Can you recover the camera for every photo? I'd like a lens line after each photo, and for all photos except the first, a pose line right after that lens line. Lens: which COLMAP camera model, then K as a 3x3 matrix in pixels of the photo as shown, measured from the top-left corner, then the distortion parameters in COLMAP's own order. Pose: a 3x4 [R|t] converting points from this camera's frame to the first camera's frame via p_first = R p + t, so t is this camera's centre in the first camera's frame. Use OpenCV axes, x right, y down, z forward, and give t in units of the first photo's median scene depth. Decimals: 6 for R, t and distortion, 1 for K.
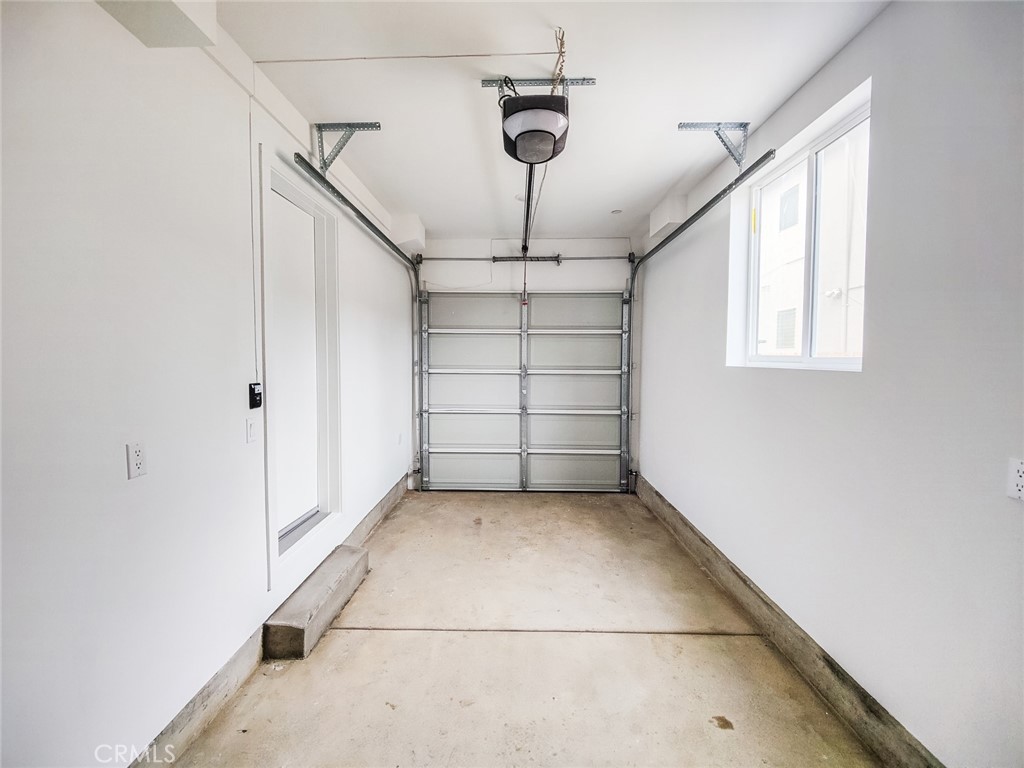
lens RADIAL K [[446.2, 0, 510.1], [0, 446.2, 379.0], [0, 0, 1]] dist [0.043140, -0.028158]
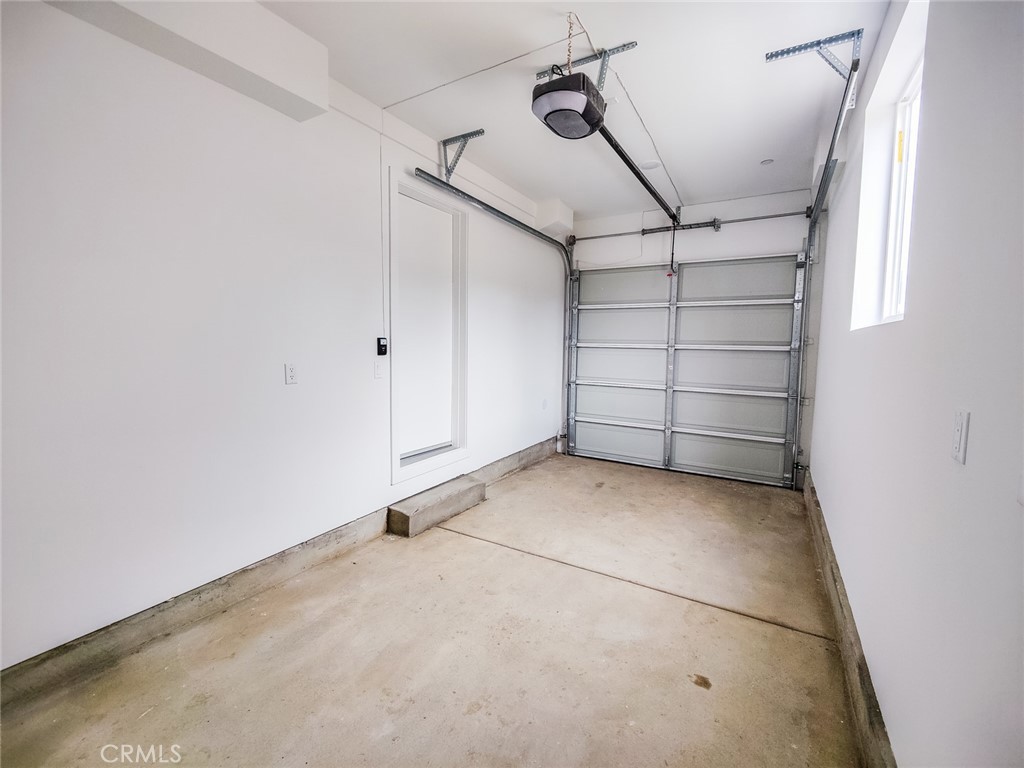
lens RADIAL K [[446.2, 0, 510.1], [0, 446.2, 379.0], [0, 0, 1]] dist [0.043140, -0.028158]
pose [[0.871408, 0.048966, -0.488110, 0.220242], [-0.035824, 0.998701, 0.036231, 0.033411], [0.489250, -0.014086, 0.872030, -0.019651]]
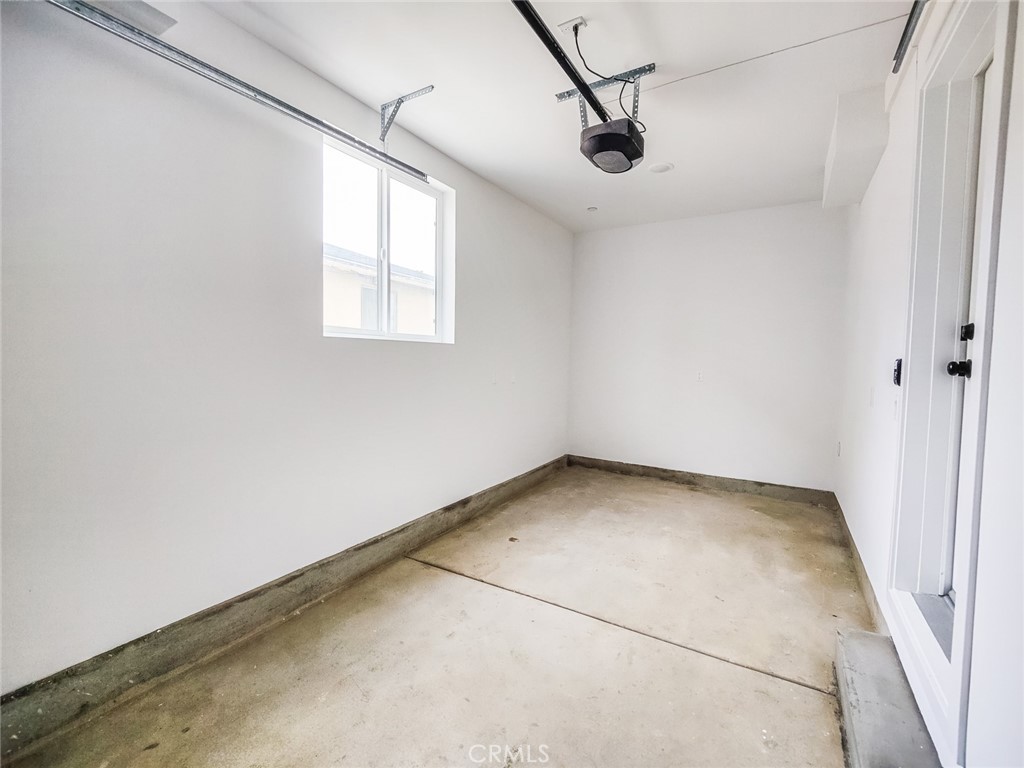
lens RADIAL K [[446.2, 0, 510.1], [0, 446.2, 379.0], [0, 0, 1]] dist [0.043140, -0.028158]
pose [[-0.864146, -0.043438, 0.501364, -0.153376], [0.002565, 0.995875, 0.090703, -0.015578], [-0.503236, 0.079667, -0.860469, 0.988785]]
